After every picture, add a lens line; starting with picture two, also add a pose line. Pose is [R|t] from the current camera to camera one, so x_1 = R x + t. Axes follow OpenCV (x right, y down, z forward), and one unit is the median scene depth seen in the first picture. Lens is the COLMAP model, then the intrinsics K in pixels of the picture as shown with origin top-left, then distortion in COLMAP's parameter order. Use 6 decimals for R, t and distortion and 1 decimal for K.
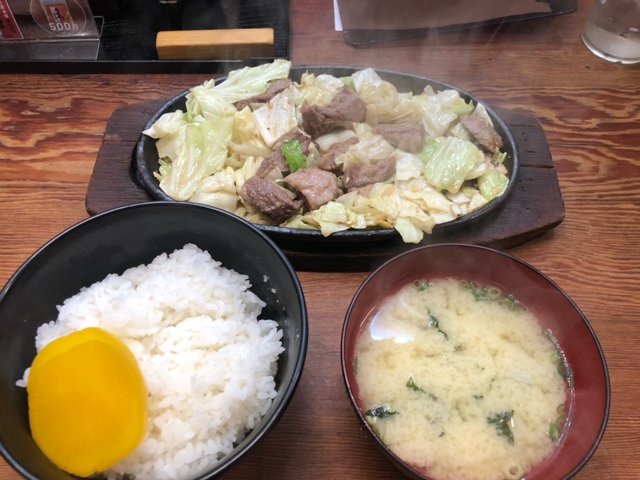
lens RADIAL K [[516.1, 0, 320.0], [0, 516.1, 240.0], [0, 0, 1]] dist [0.109155, -0.287667]
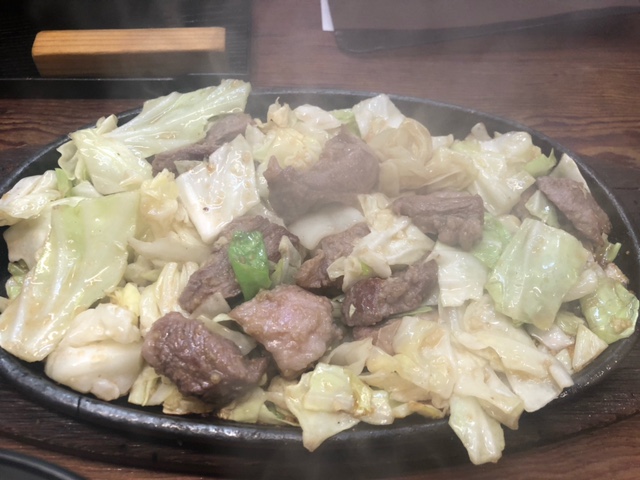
lens RADIAL K [[531.3, 0, 320.0], [0, 531.3, 240.0], [0, 0, 1]] dist [0.003504, -0.000380]
pose [[0.999480, -0.007569, 0.031342, 0.003866], [0.007579, 0.999971, -0.000203, -0.178813], [-0.031339, 0.000440, 0.999509, 0.428345]]
